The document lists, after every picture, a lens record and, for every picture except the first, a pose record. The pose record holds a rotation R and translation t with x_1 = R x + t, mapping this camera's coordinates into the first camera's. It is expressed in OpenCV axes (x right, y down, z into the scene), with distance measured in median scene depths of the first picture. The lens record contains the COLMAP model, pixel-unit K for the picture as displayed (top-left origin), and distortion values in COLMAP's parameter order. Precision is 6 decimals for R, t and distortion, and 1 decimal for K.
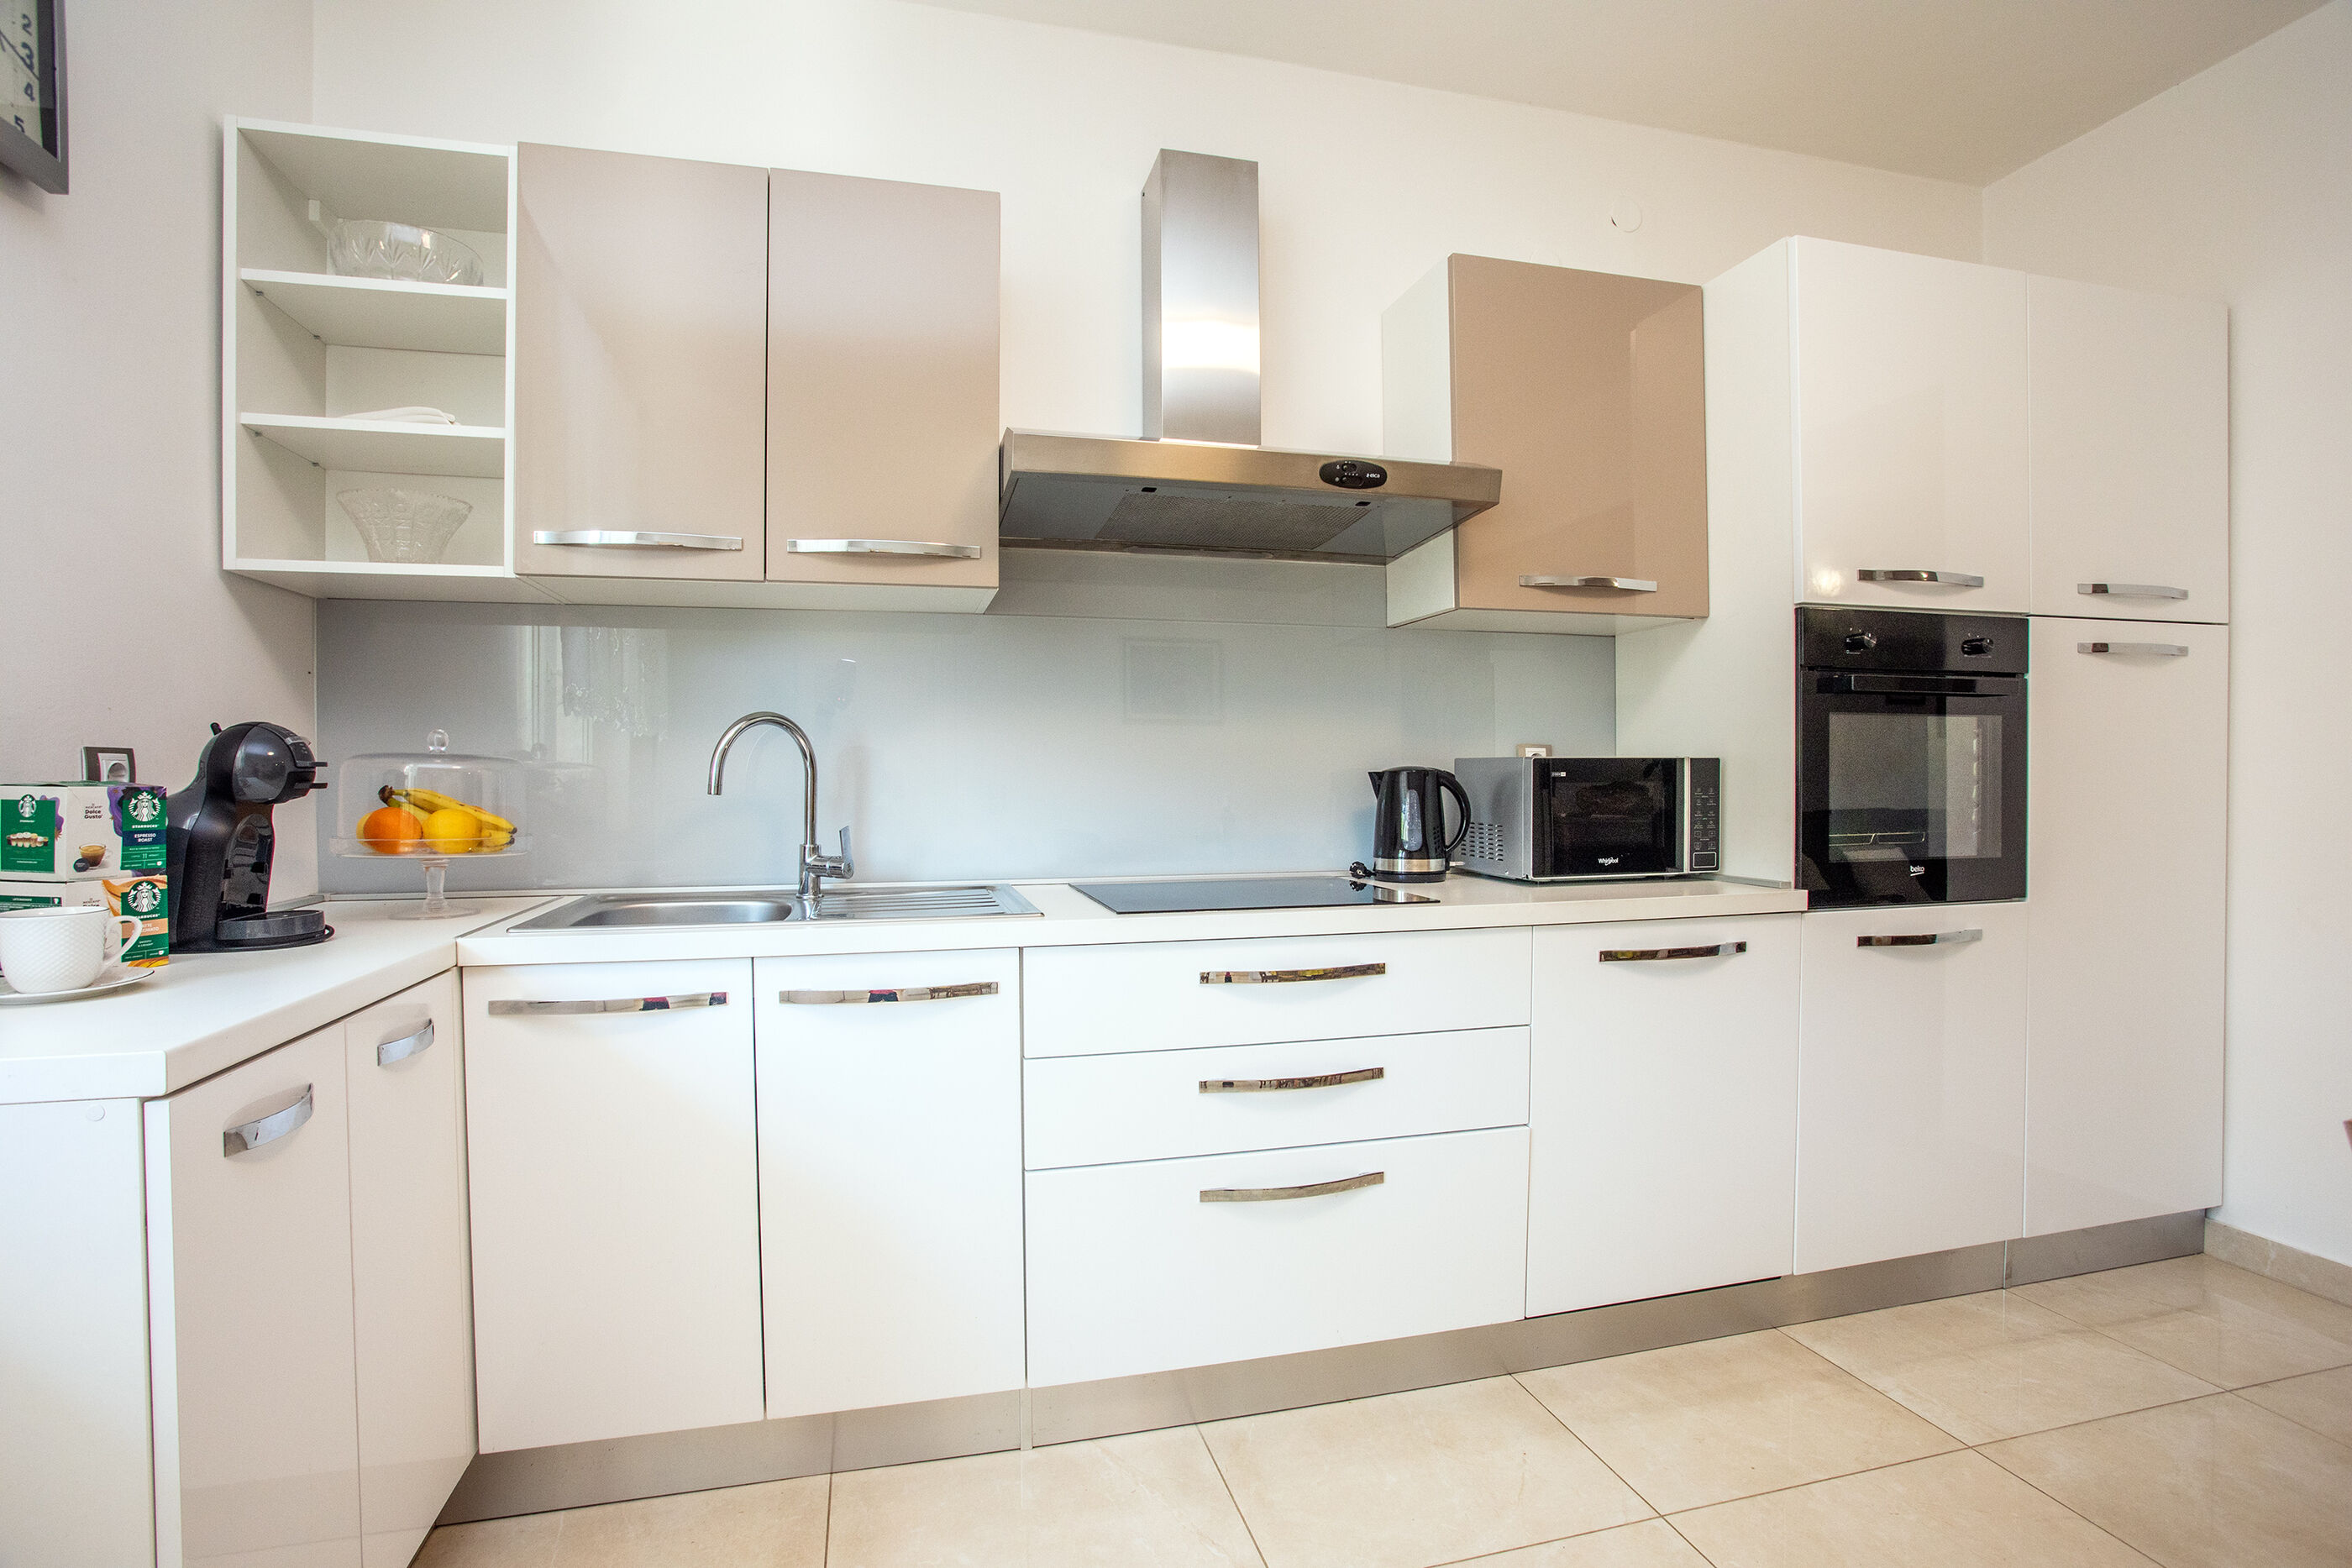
lens RADIAL K [[1151.0, 0, 1177.8], [0, 1151.0, 793.7], [0, 0, 1]] dist [-0.071539, 0.028622]
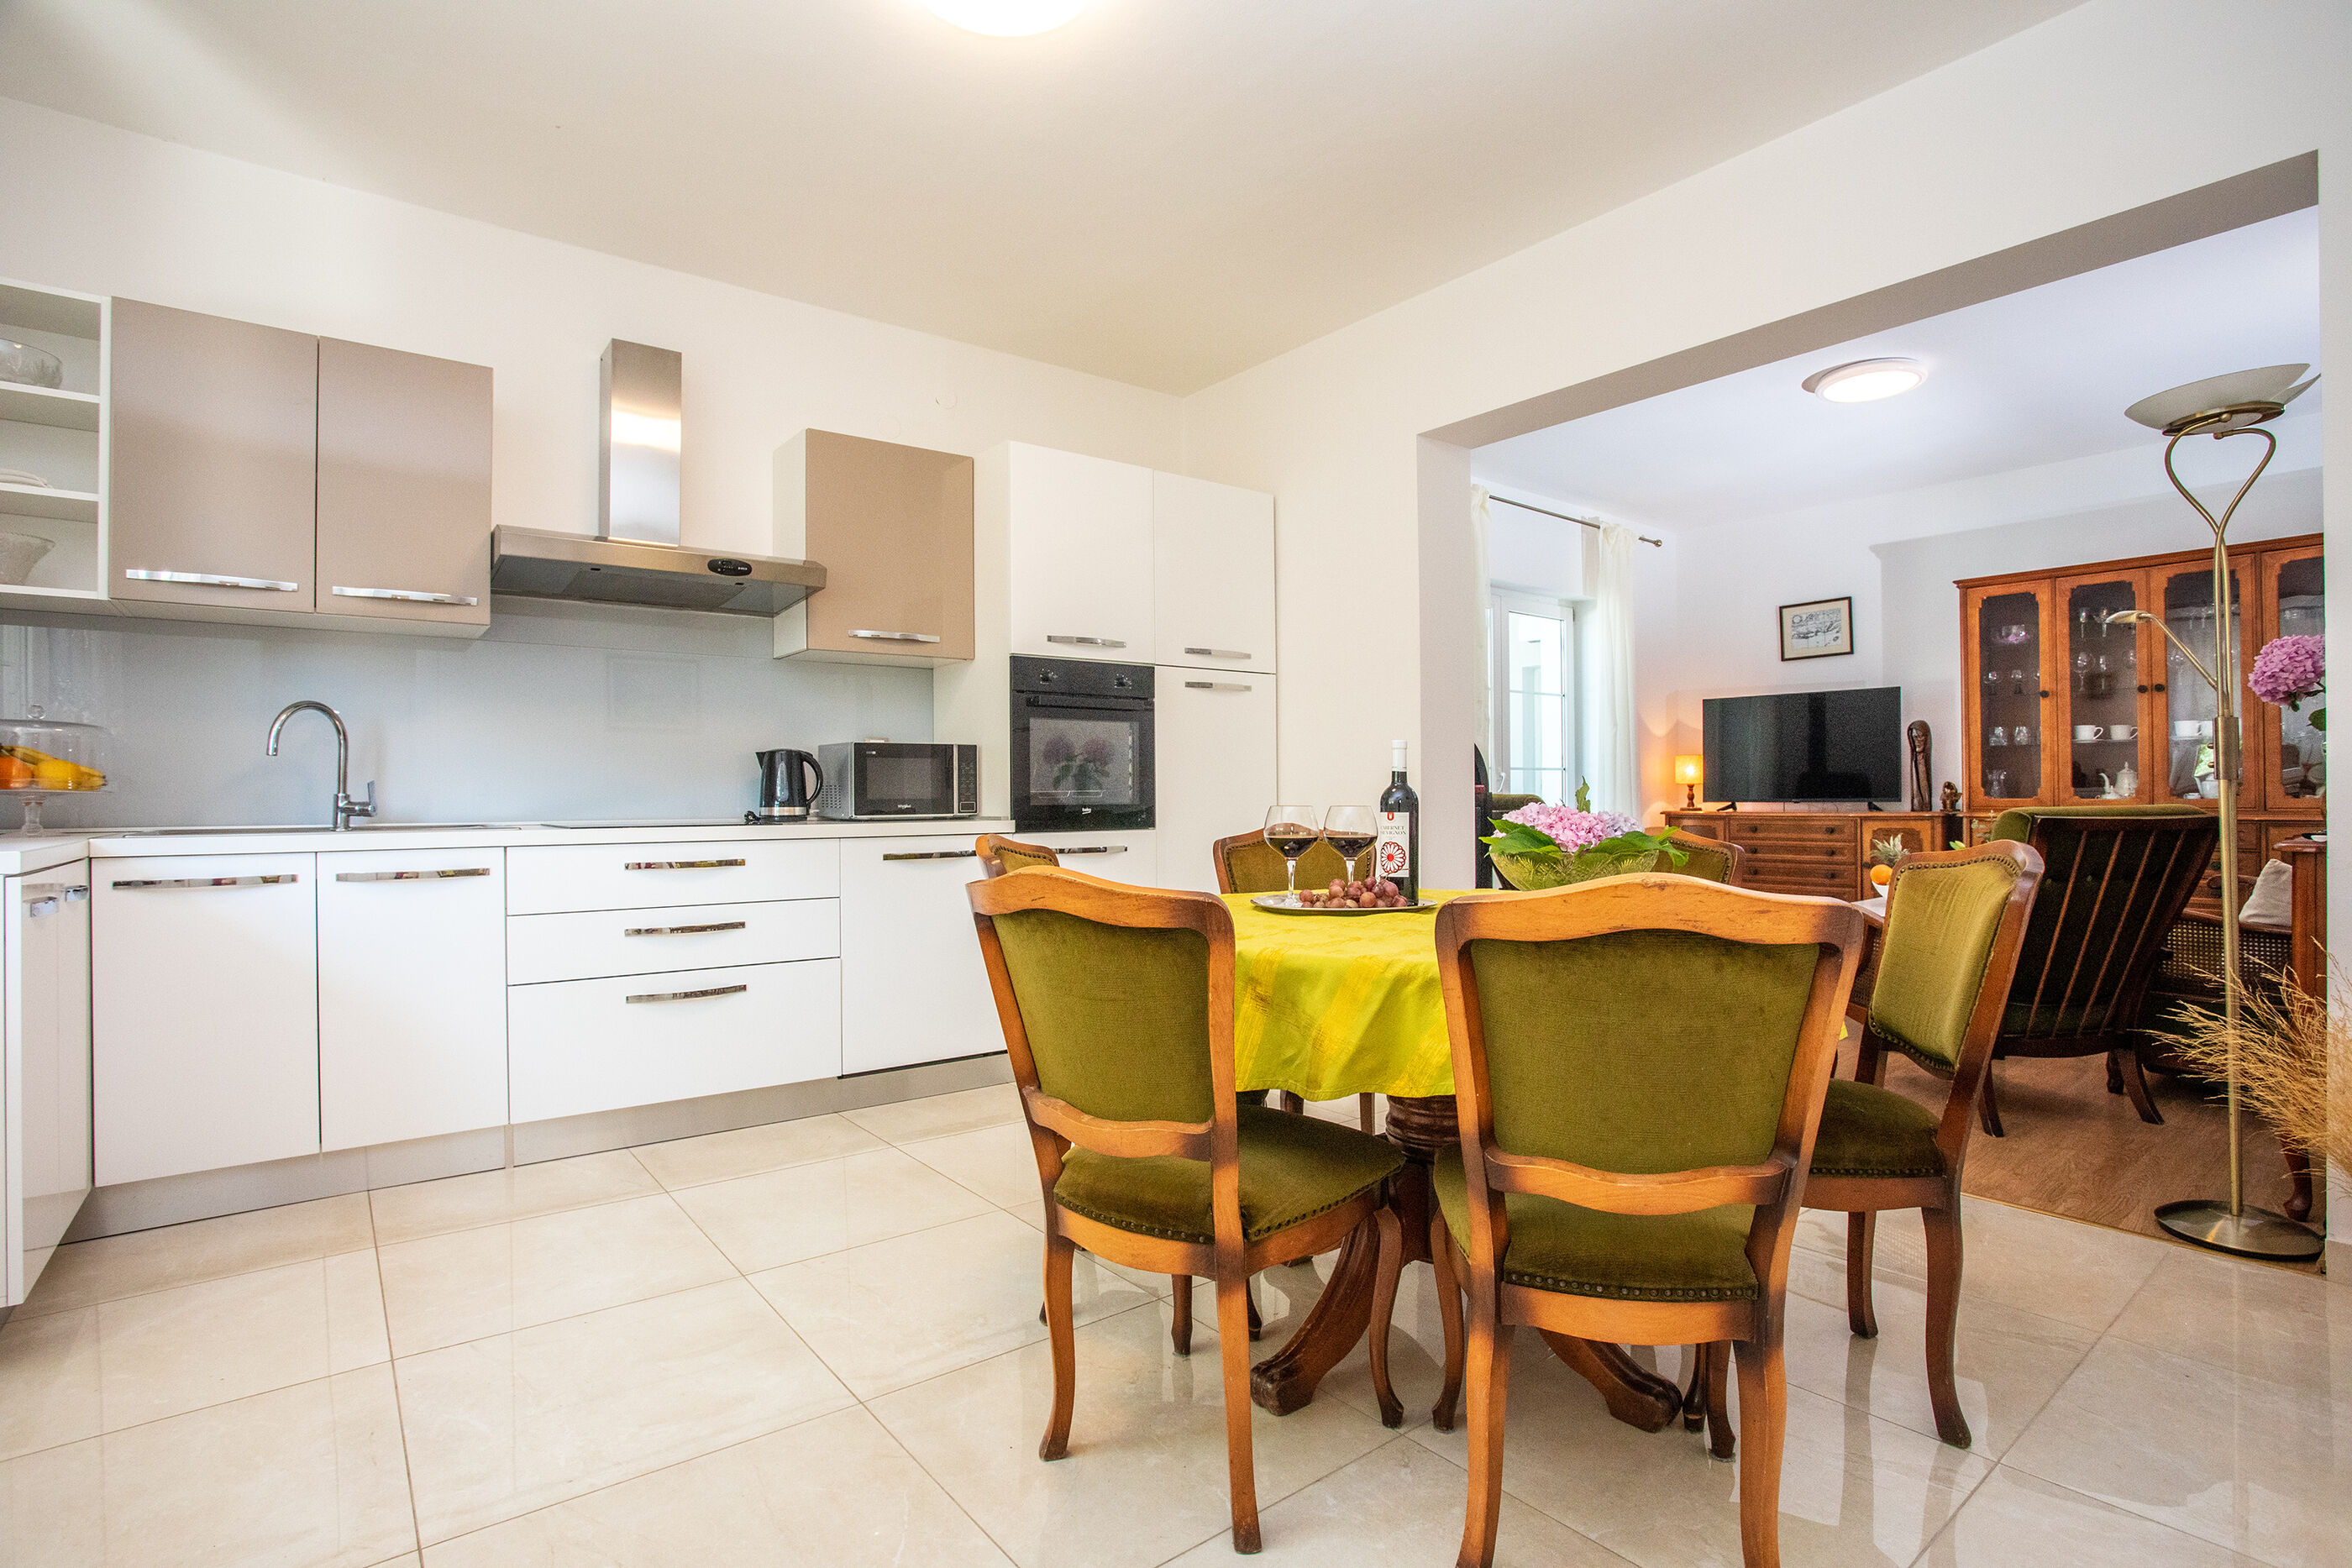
lens RADIAL K [[1151.0, 0, 1177.8], [0, 1151.0, 793.7], [0, 0, 1]] dist [-0.071539, 0.028622]
pose [[0.920634, -0.000081, 0.390426, 0.095739], [0.007727, 0.999808, -0.018014, 0.074006], [-0.390350, 0.019601, 0.920458, -0.676984]]
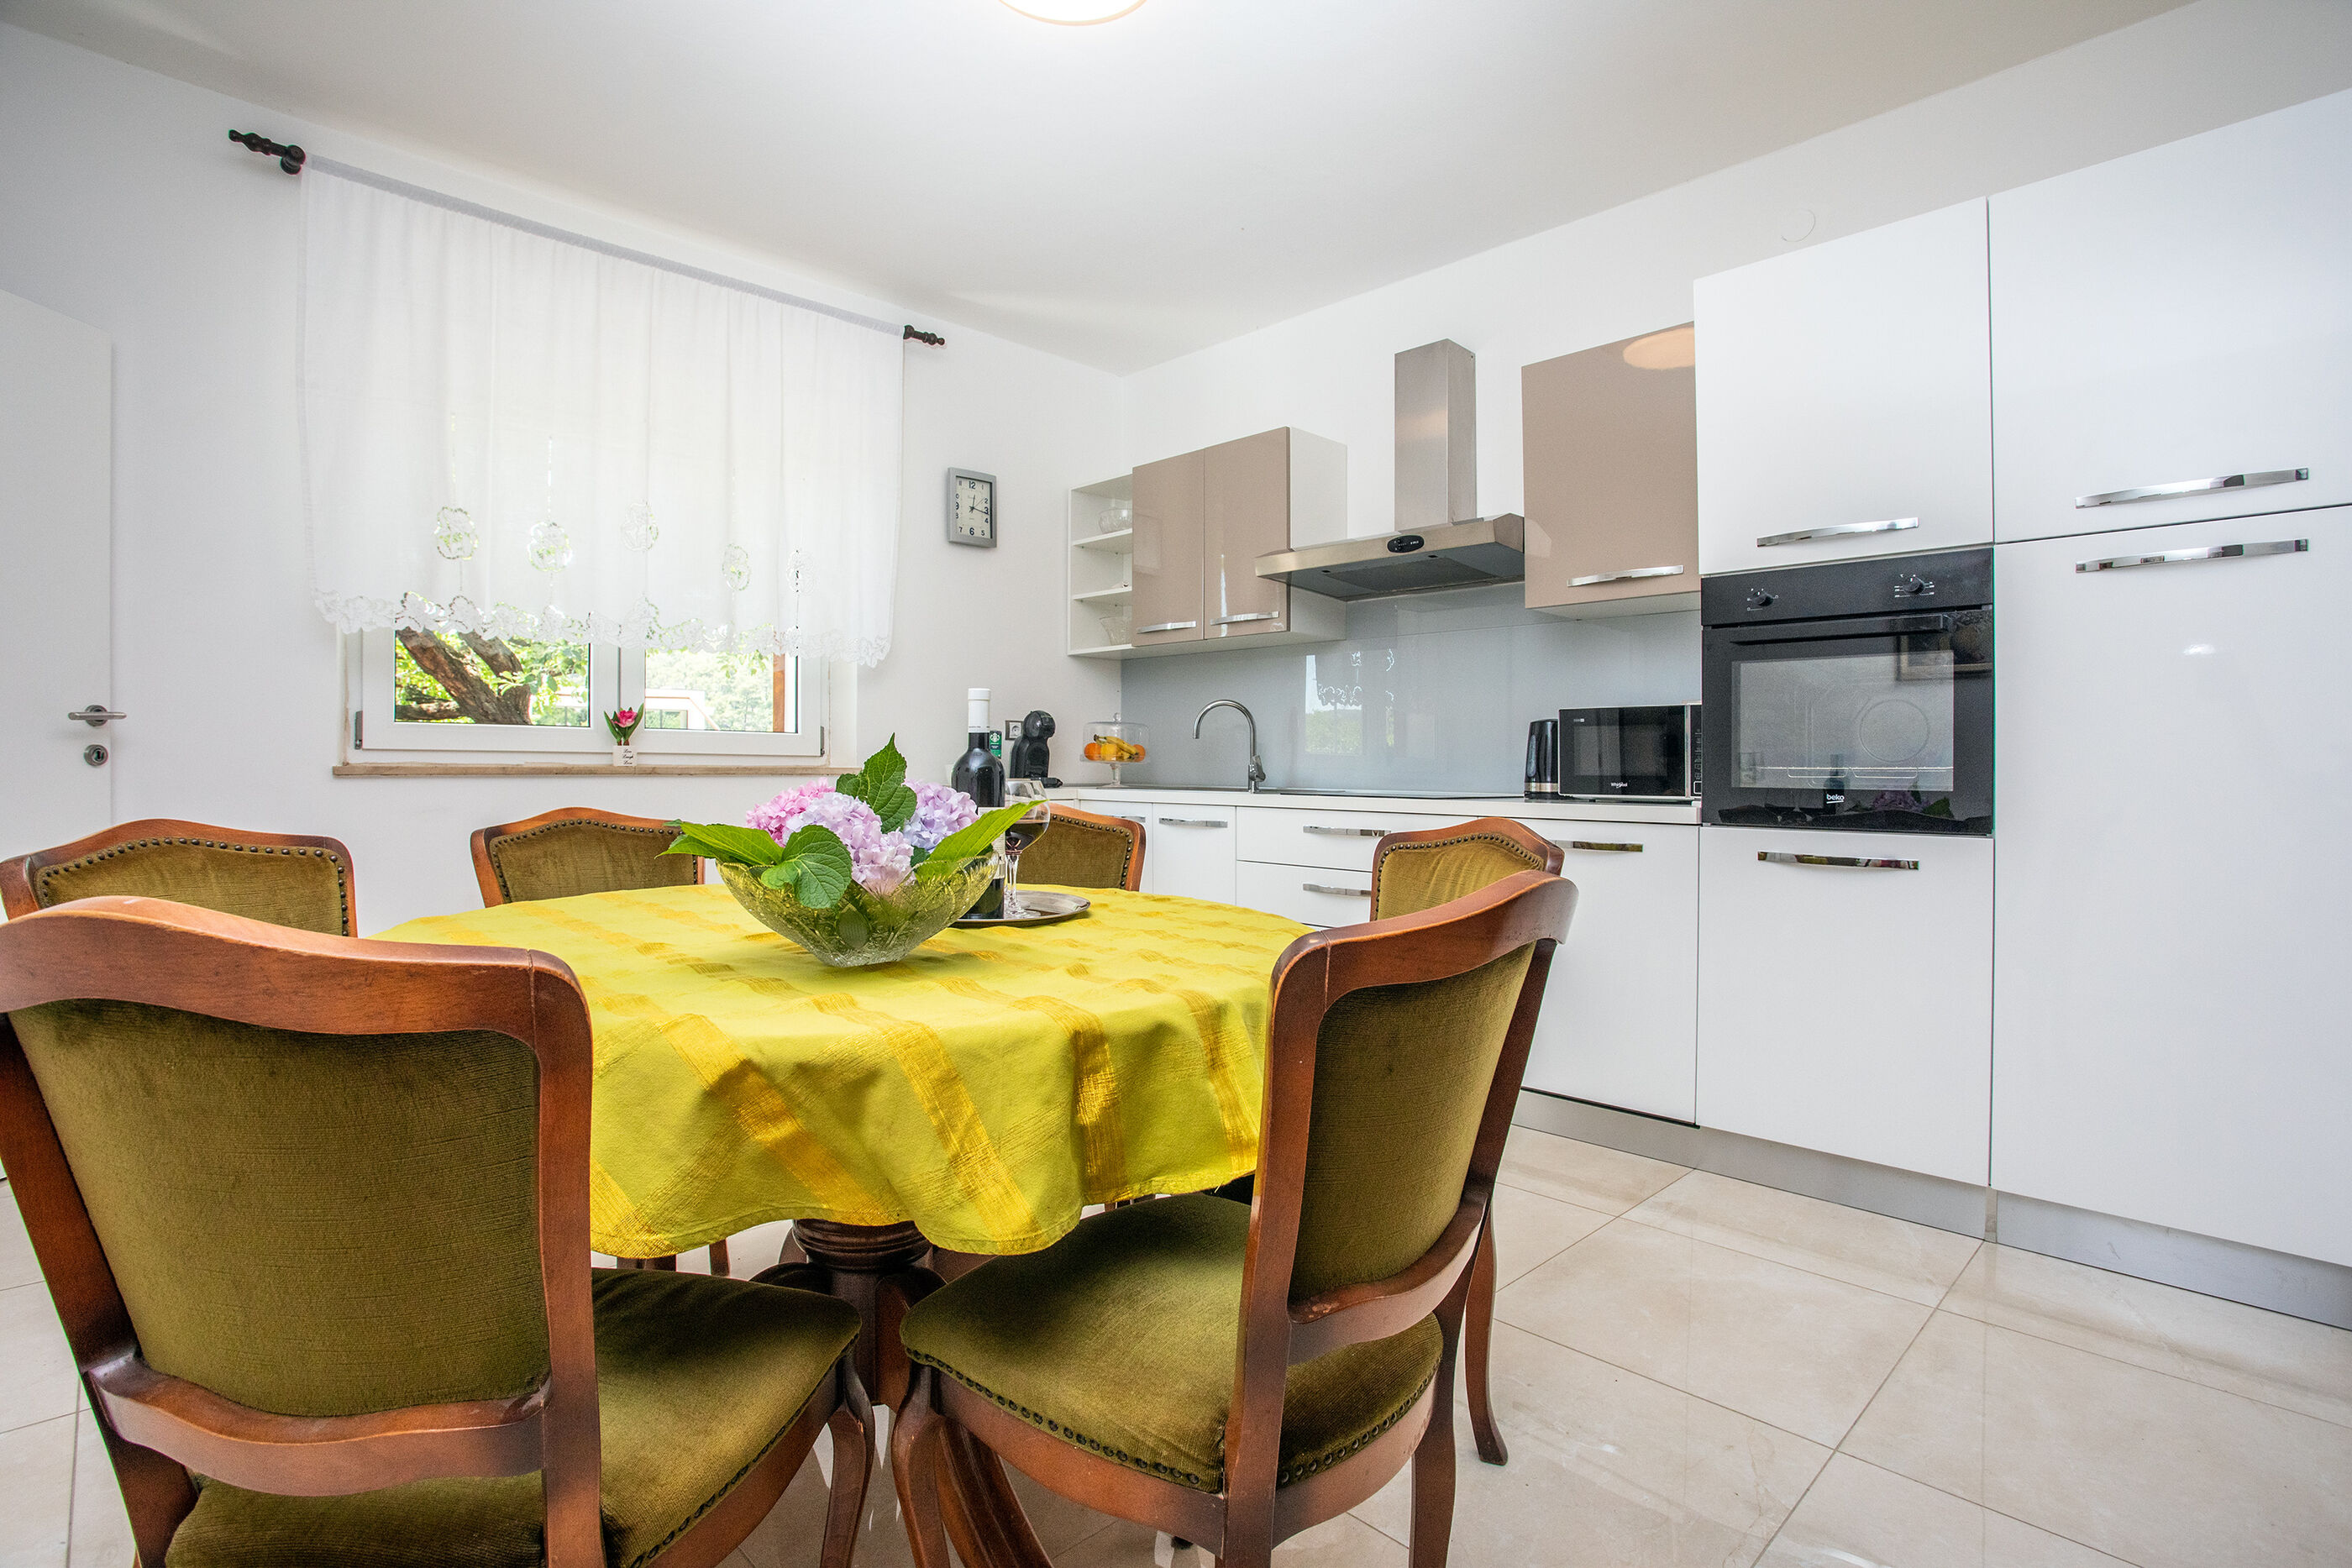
lens RADIAL K [[1151.0, 0, 1177.8], [0, 1151.0, 793.7], [0, 0, 1]] dist [-0.071539, 0.028622]
pose [[0.484597, 0.027297, -0.874312, 1.298024], [-0.026393, 0.999514, 0.016578, 0.061360], [0.874339, 0.015042, 0.485082, -0.093074]]
